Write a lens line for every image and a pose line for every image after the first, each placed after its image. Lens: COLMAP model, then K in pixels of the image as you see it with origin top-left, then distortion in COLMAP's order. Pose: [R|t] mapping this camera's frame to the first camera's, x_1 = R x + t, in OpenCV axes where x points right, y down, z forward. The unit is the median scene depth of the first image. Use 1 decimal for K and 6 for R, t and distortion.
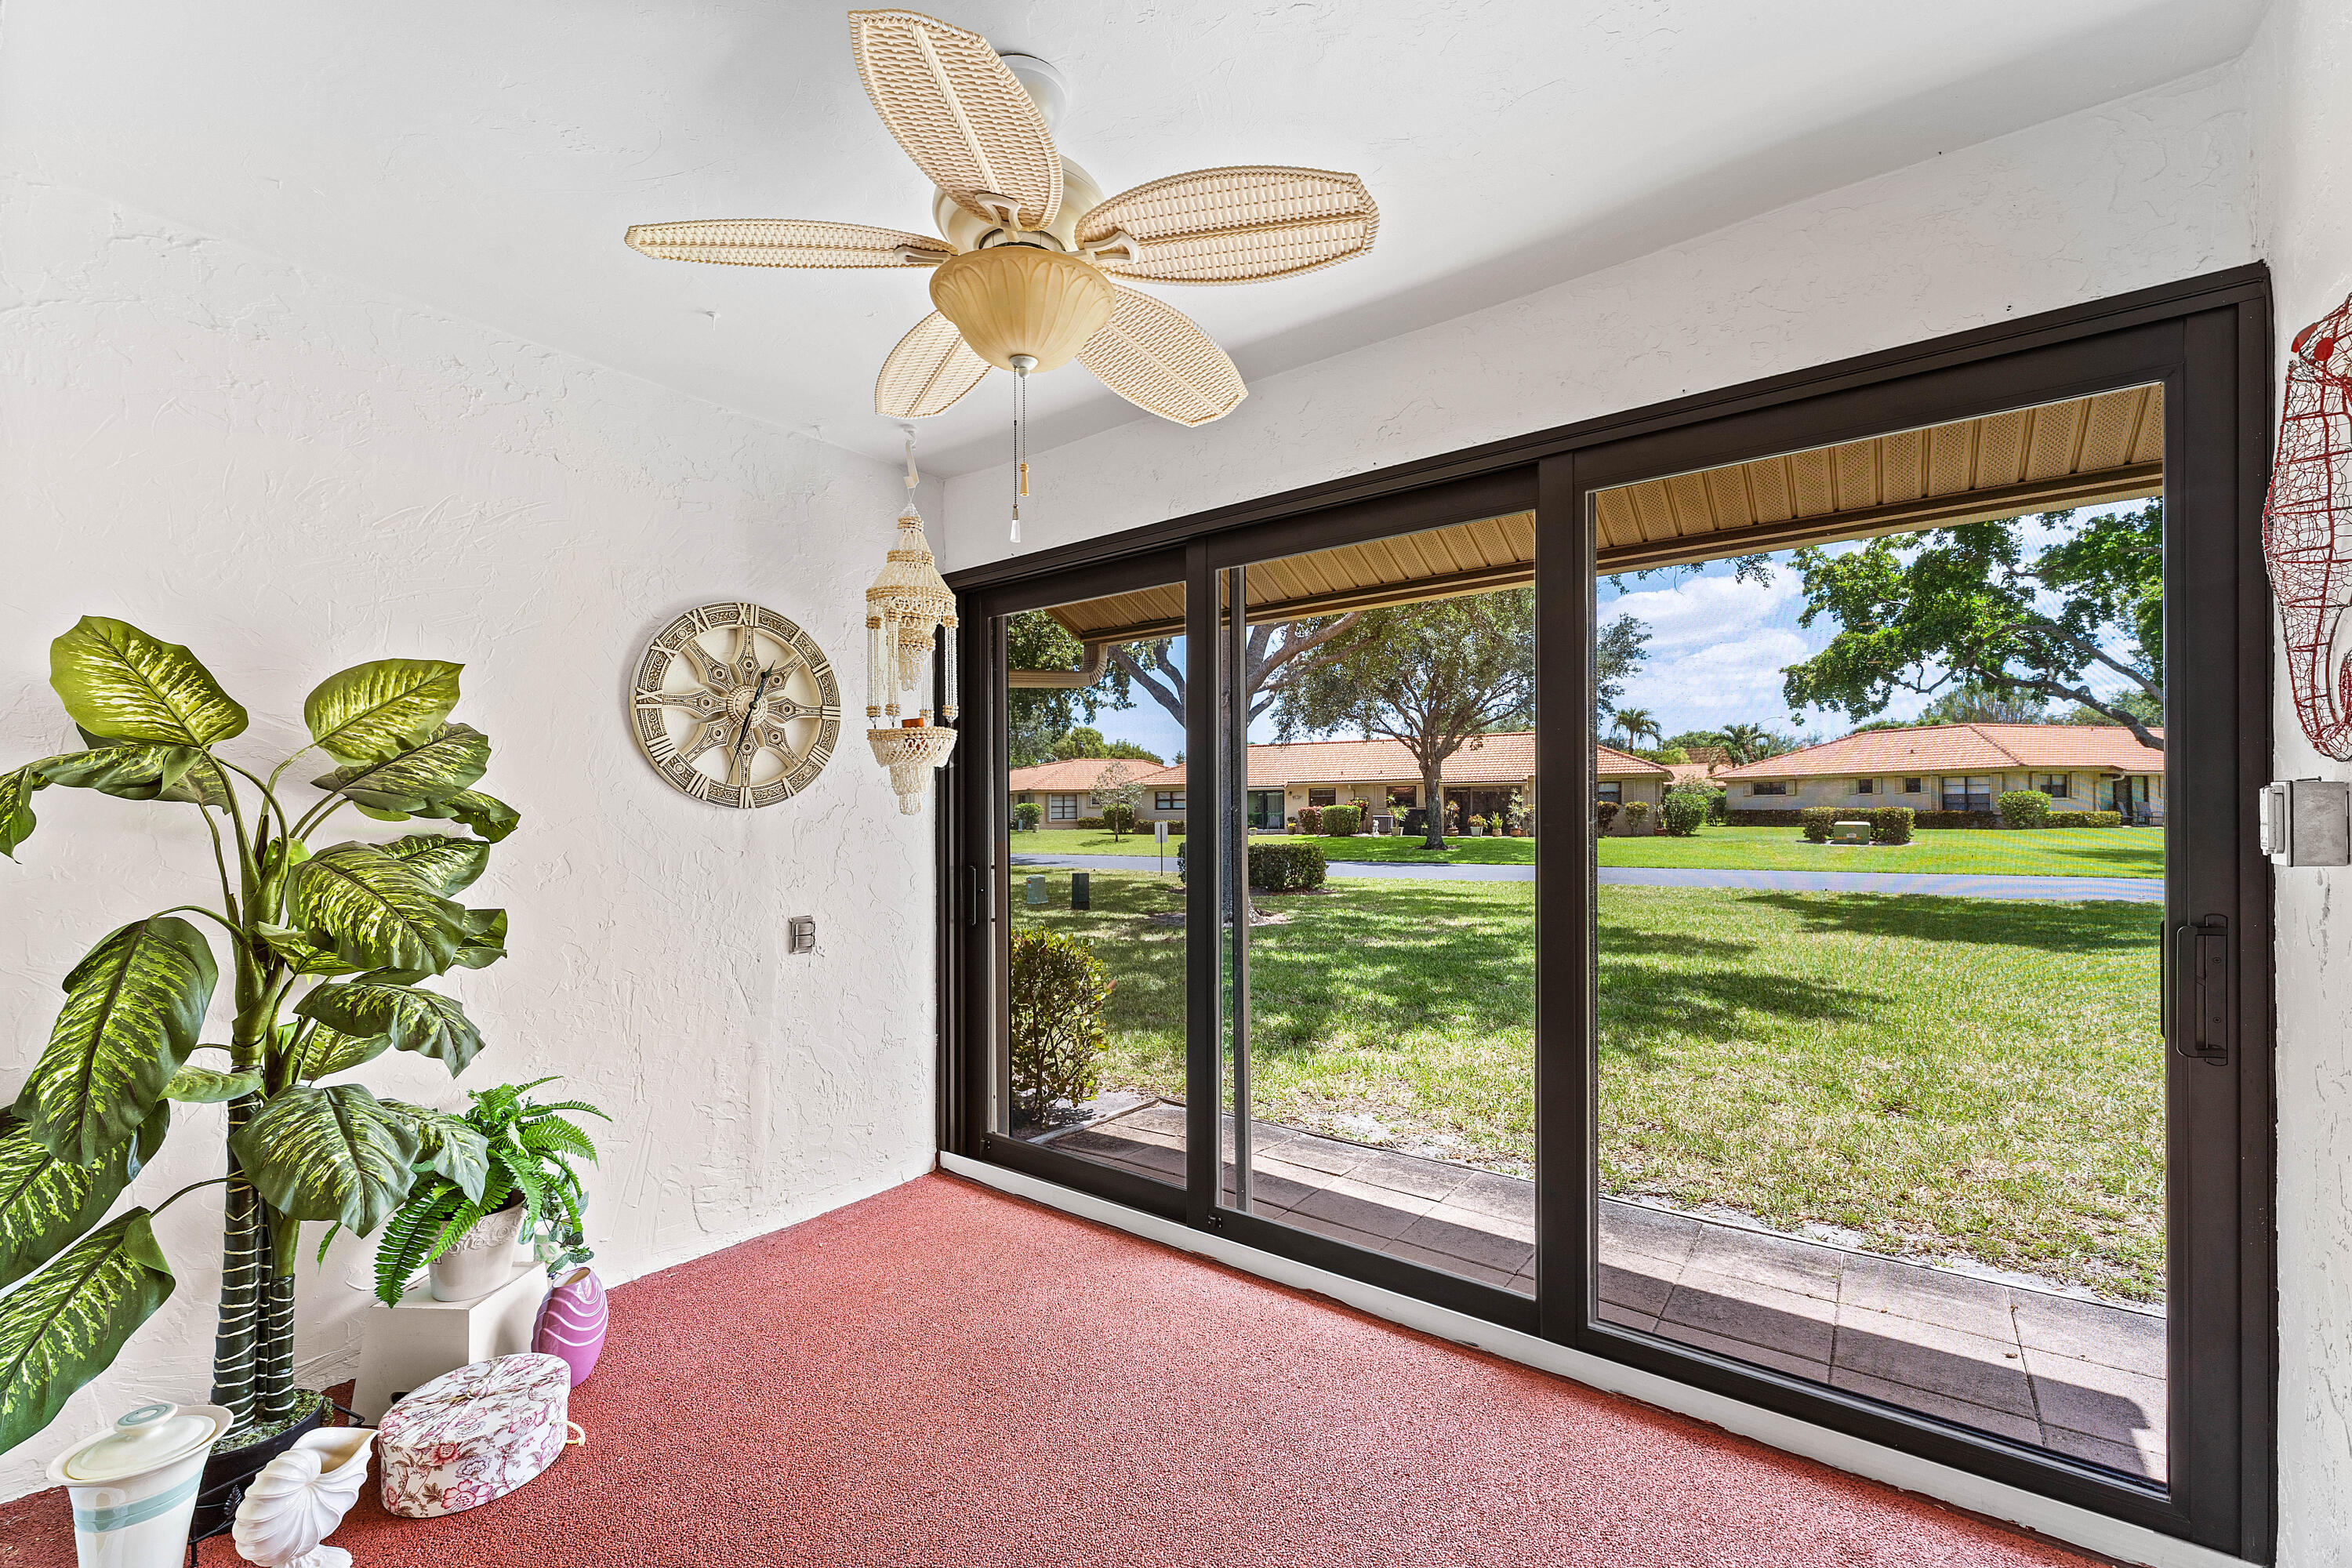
lens RADIAL K [[949.1, 0, 1179.0], [0, 949.1, 809.9], [0, 0, 1]] dist [0.000382, -0.000091]
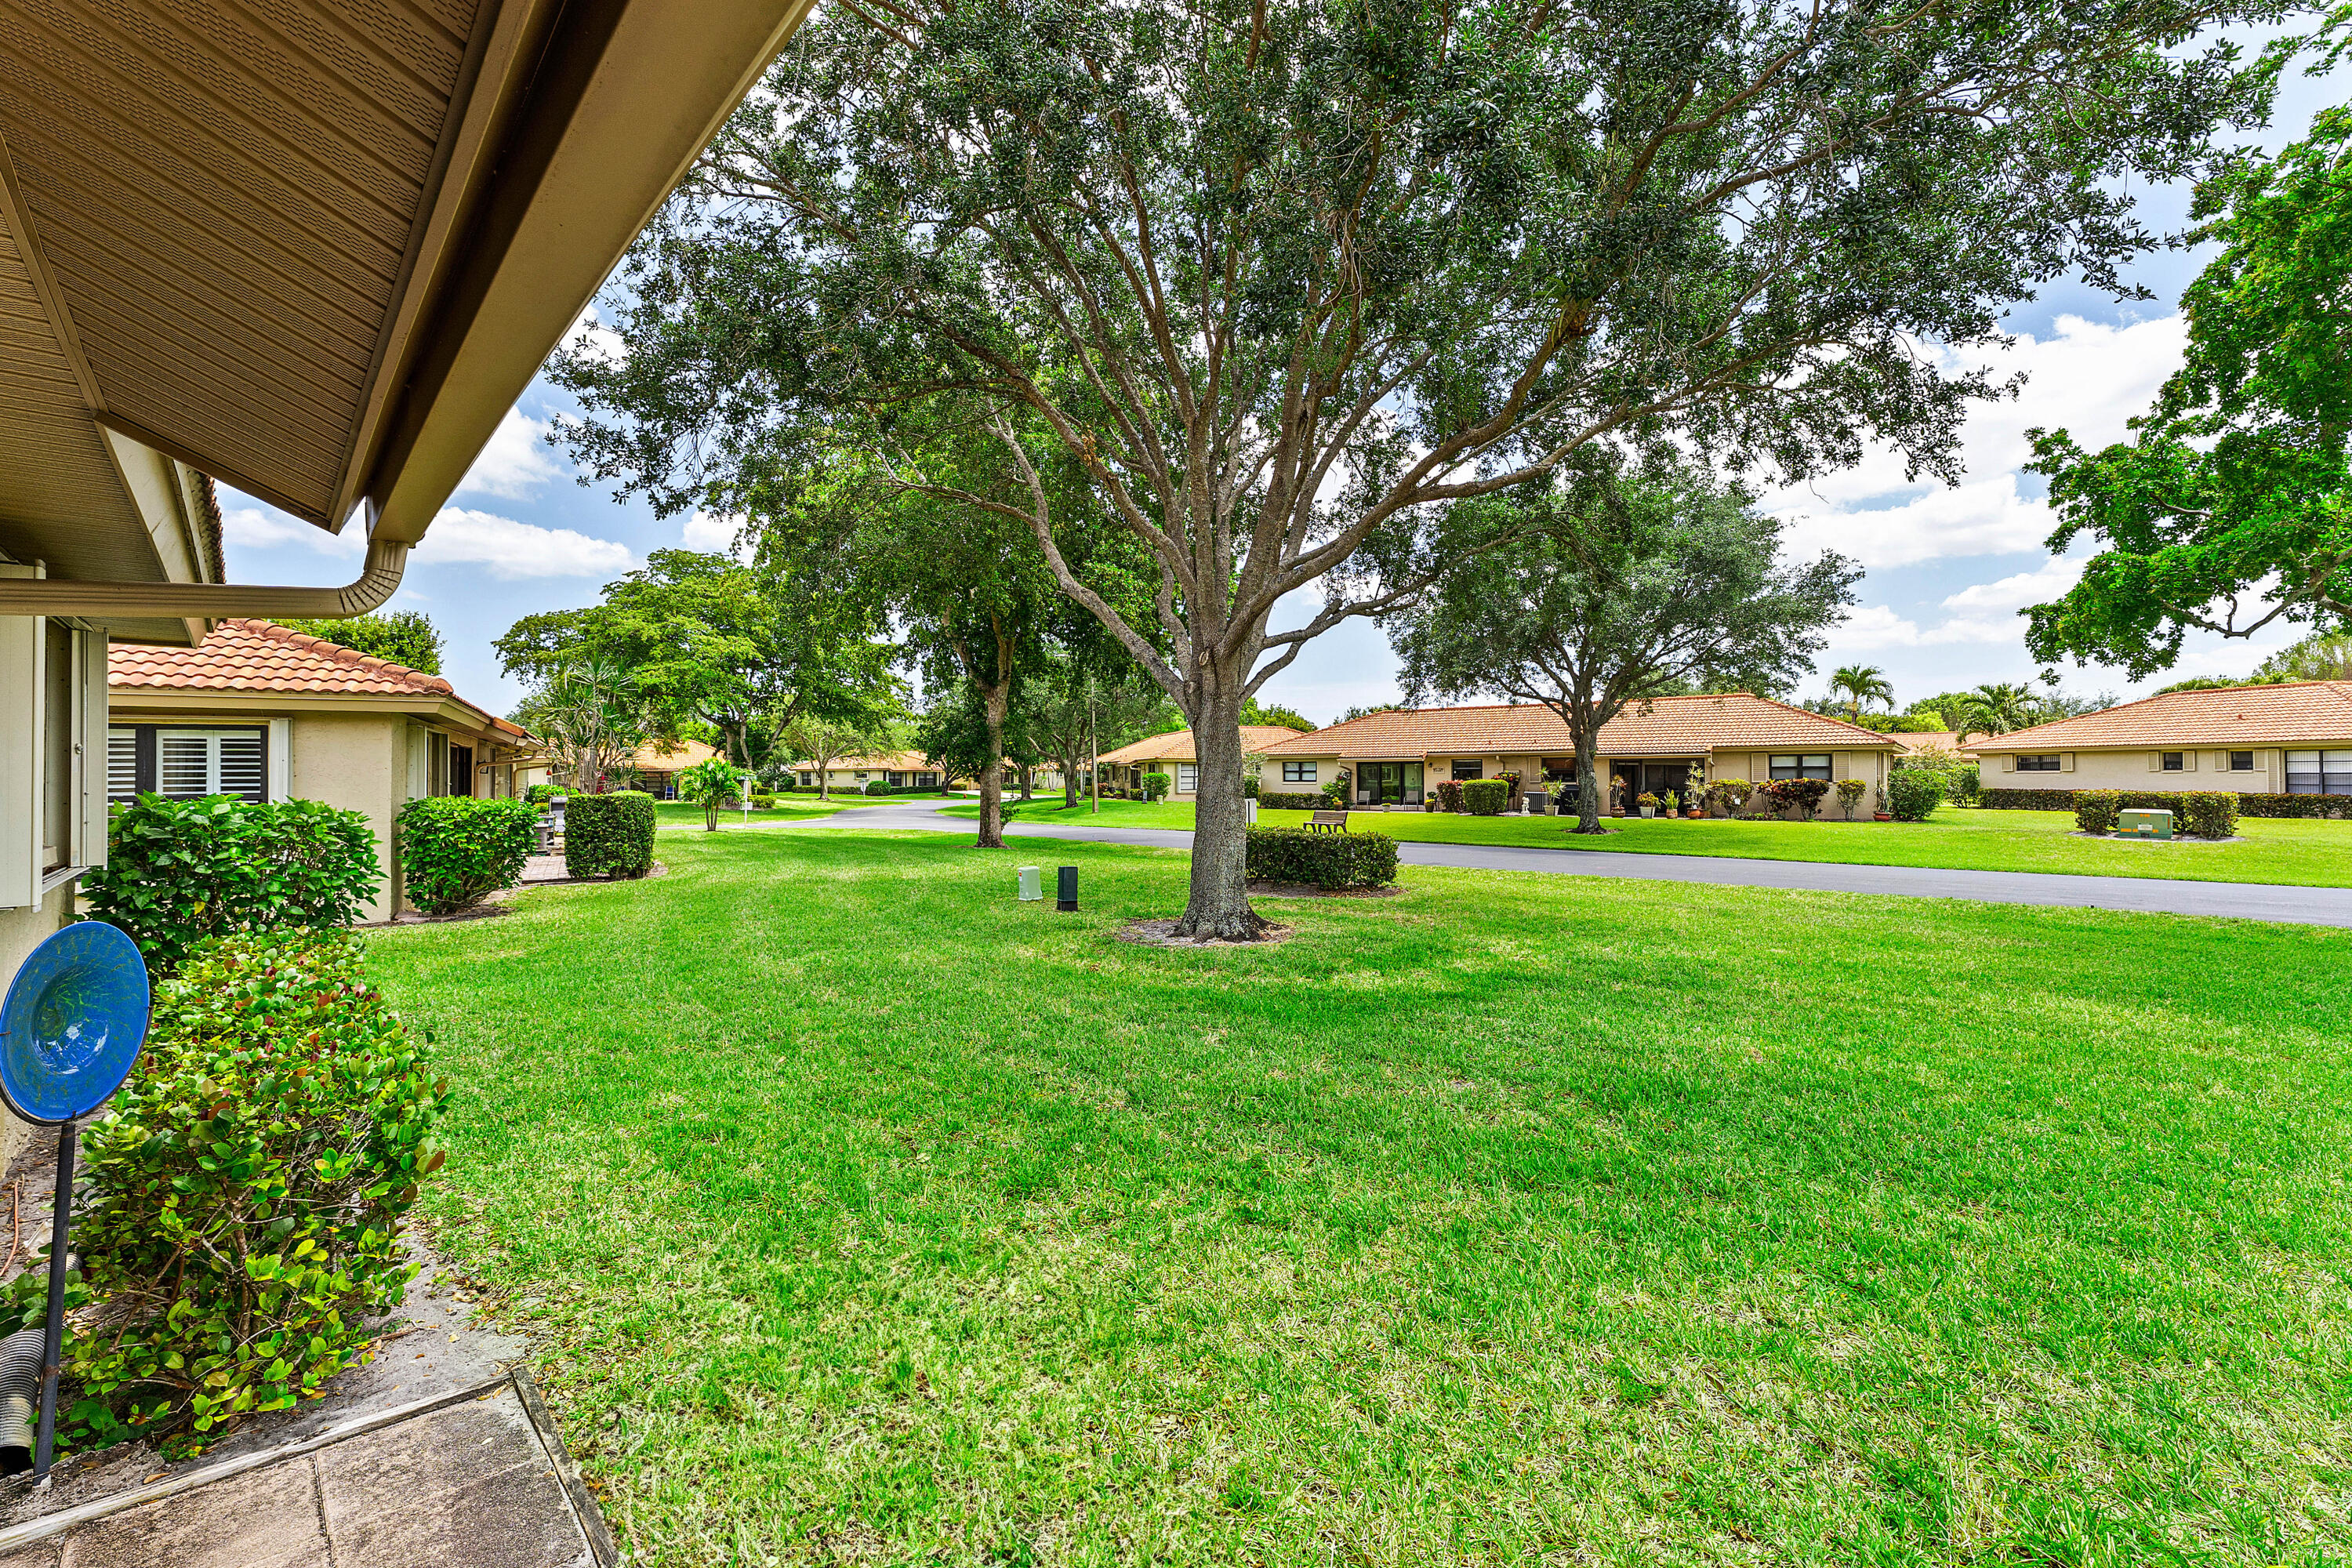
lens RADIAL K [[983.8, 0, 1189.0], [0, 983.8, 763.2], [0, 0, 1]] dist [-0.001302, 0.000285]
pose [[0.986178, 0.006624, -0.165558, 0.072791], [-0.008992, 0.999868, -0.013556, -0.006862], [0.165446, 0.014858, 0.986107, 0.081476]]
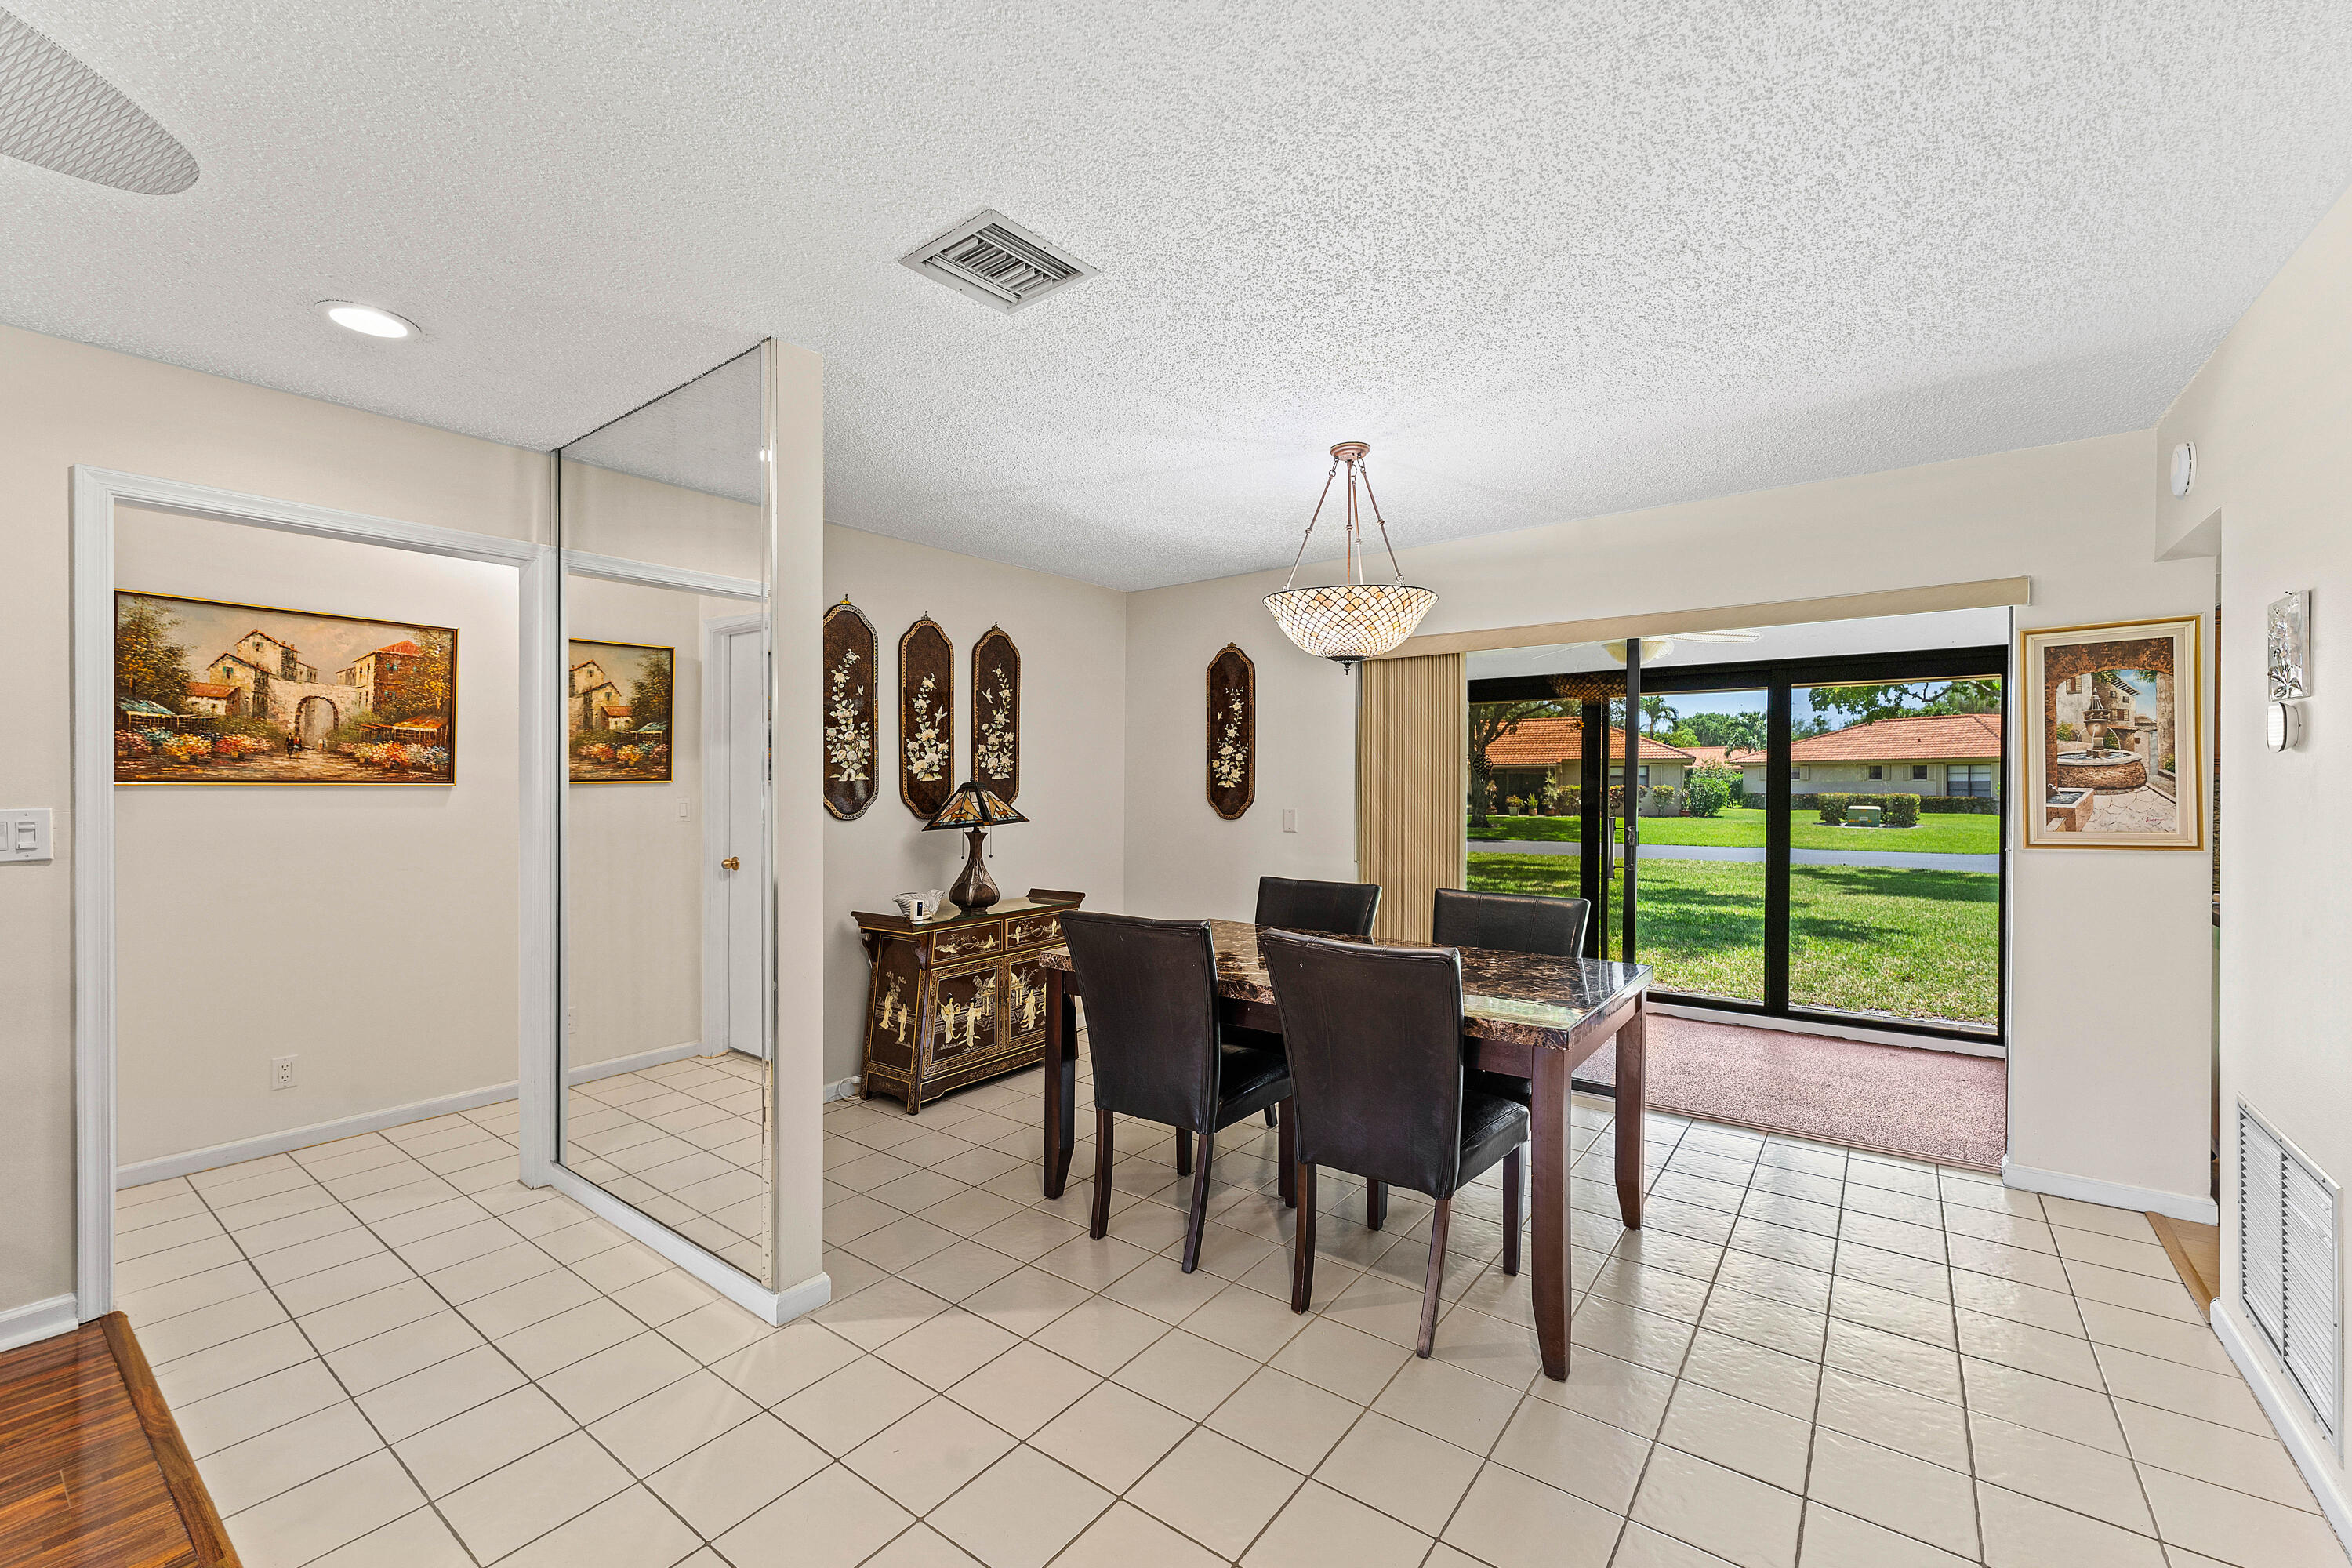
lens RADIAL K [[954.7, 0, 1180.6], [0, 954.7, 780.0], [0, 0, 1]] dist [0.001373, -0.000084]
pose [[0.999939, 0.011074, -0.000339, -0.087567], [-0.011076, 0.999926, -0.005118, -0.003638], [0.000282, 0.005121, 0.999987, -0.113868]]
